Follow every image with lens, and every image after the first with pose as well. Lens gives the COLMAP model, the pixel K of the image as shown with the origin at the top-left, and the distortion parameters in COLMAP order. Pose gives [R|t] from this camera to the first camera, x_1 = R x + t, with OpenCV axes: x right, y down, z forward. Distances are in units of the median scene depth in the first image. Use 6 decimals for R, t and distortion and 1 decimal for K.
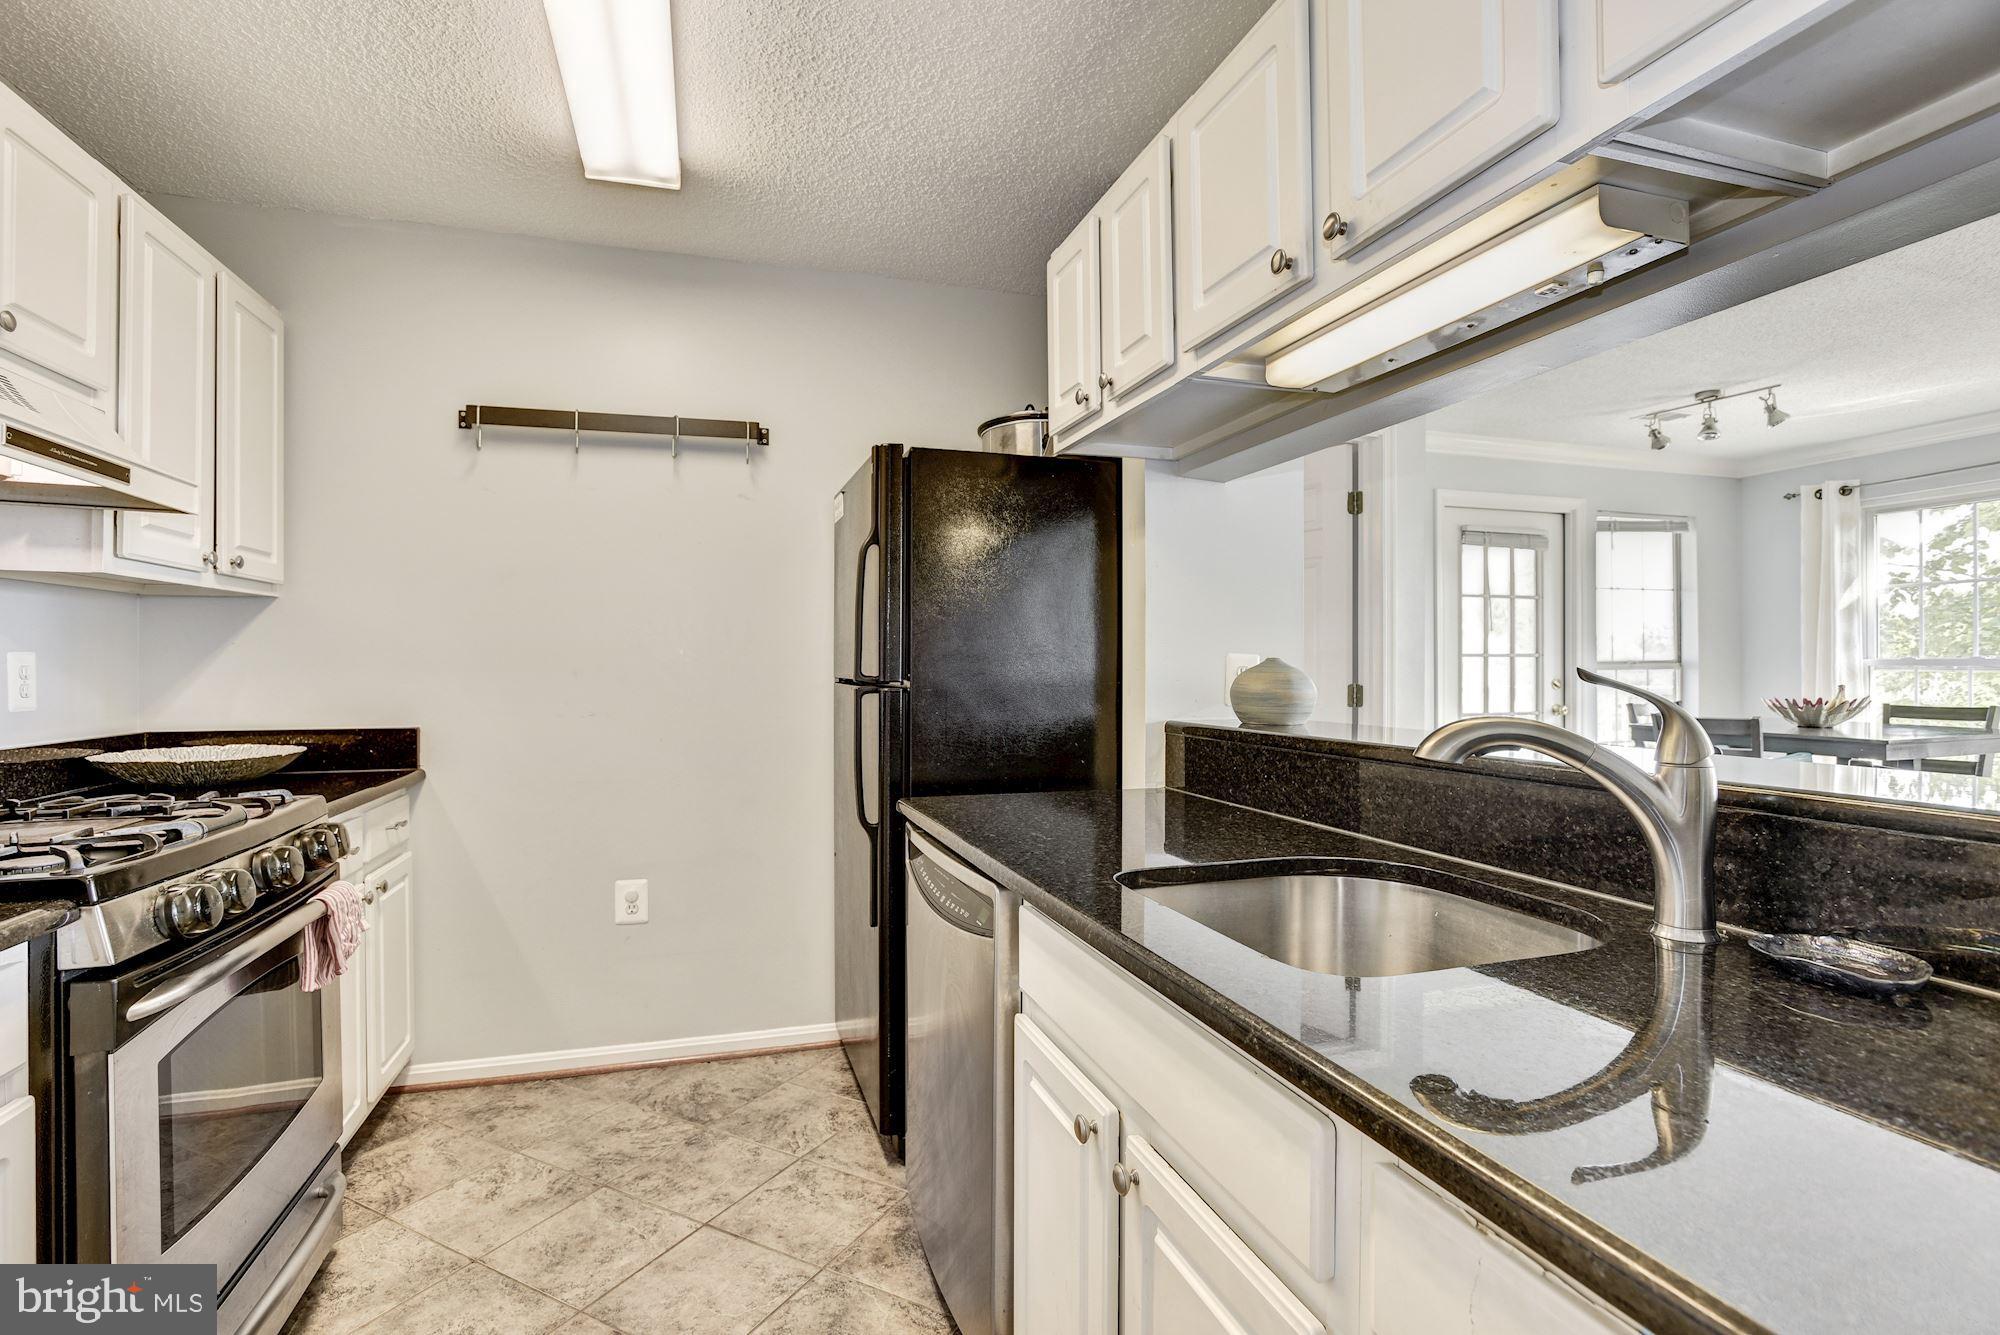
lens RADIAL K [[960.2, 0, 1006.2], [0, 960.2, 666.9], [0, 0, 1]] dist [-0.041211, 0.015508]
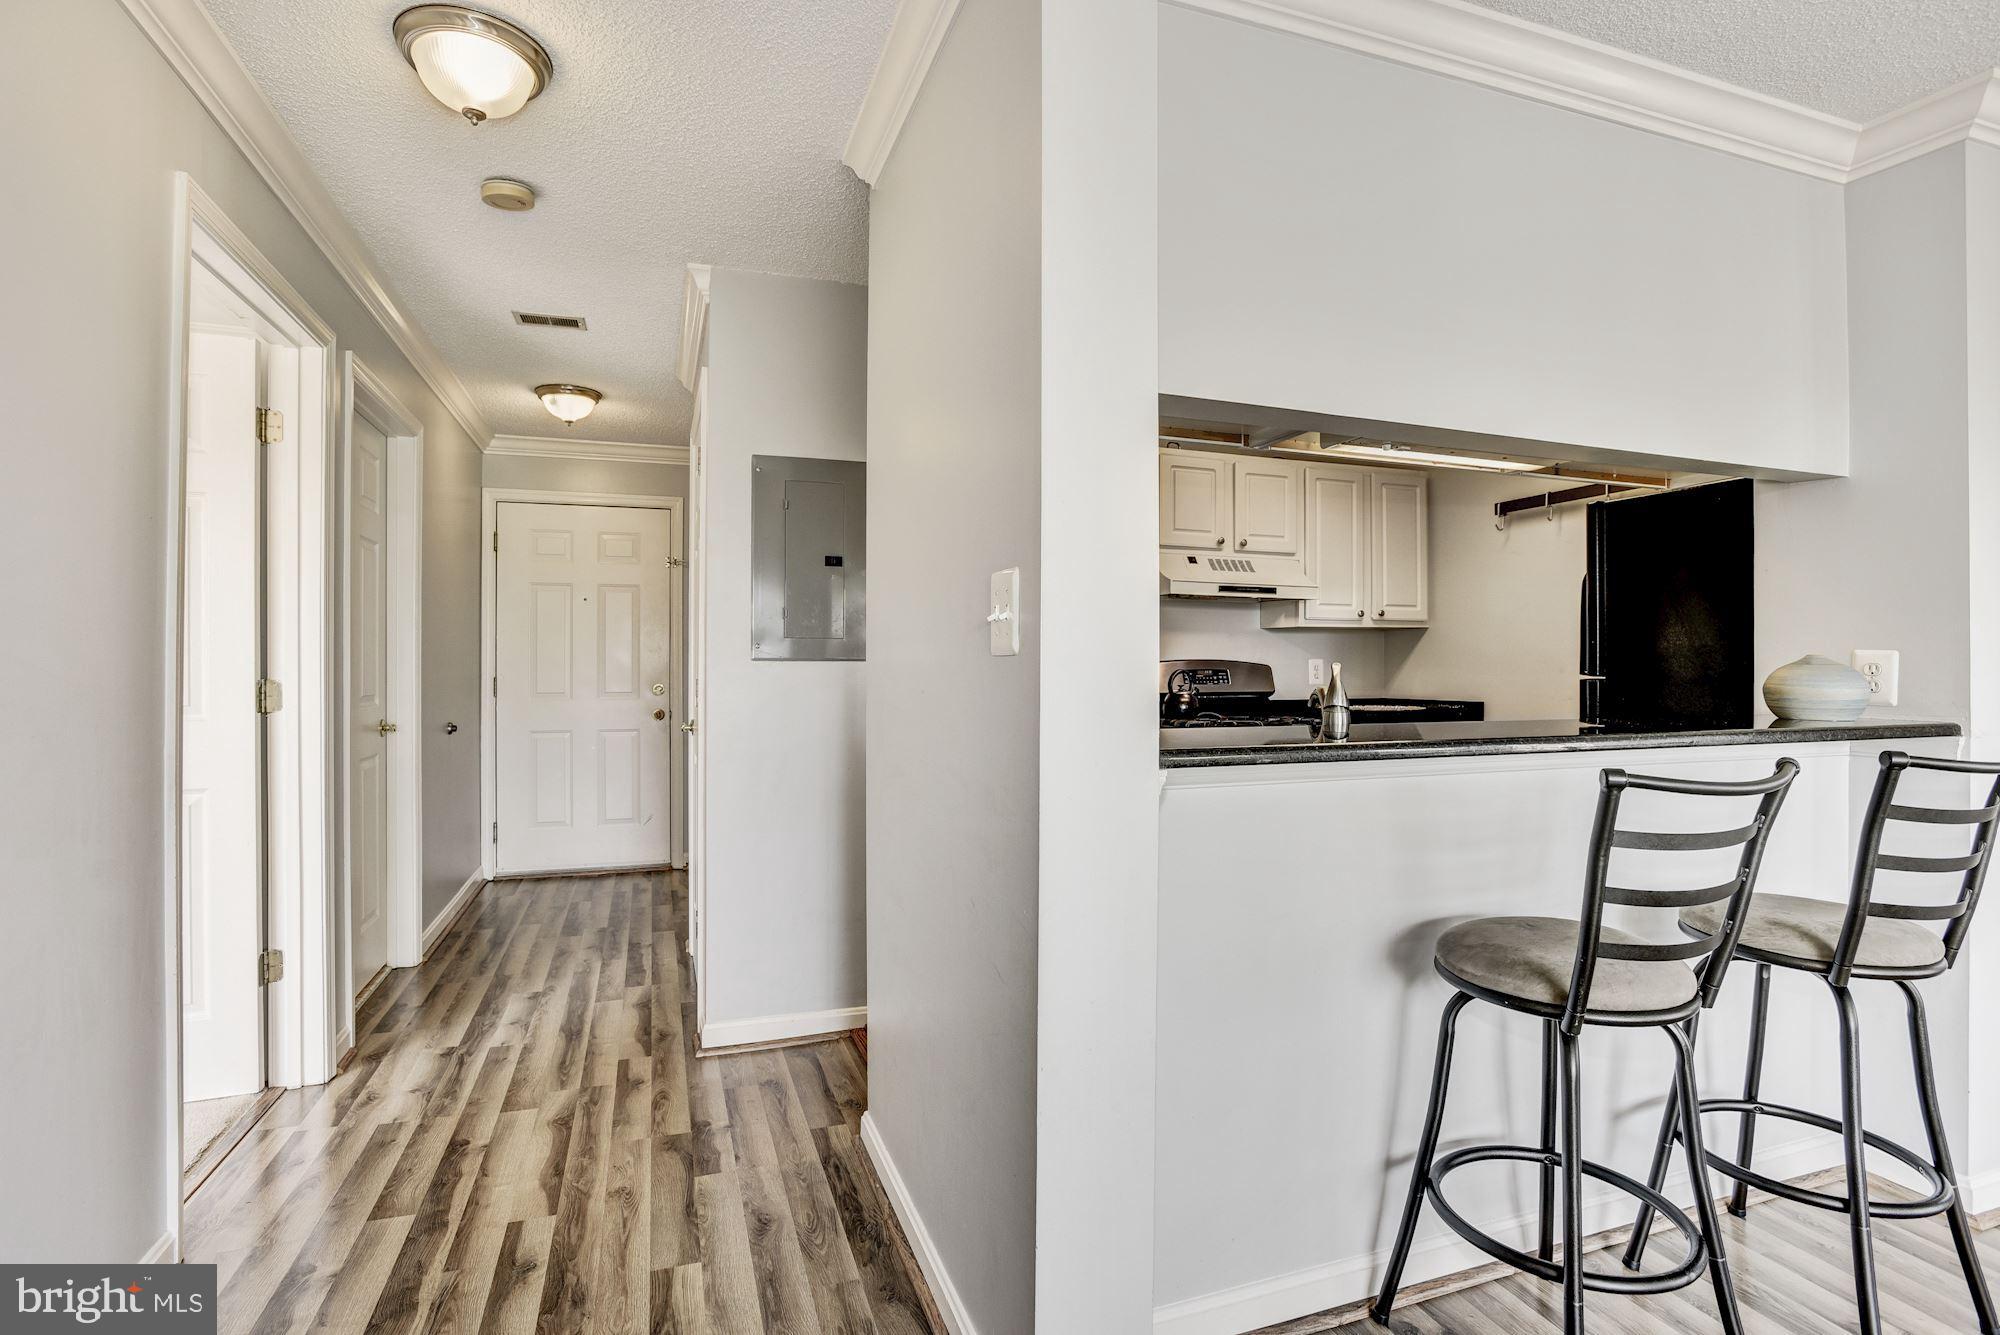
lens RADIAL K [[960.2, 0, 1000.7], [0, 960.2, 662.5], [0, 0, 1]] dist [-0.041211, 0.015508]
pose [[0.043466, -0.004455, -0.999045, 1.118562], [-0.001143, 0.999989, -0.004509, 0.004244], [0.999054, 0.001338, 0.043460, 0.083701]]
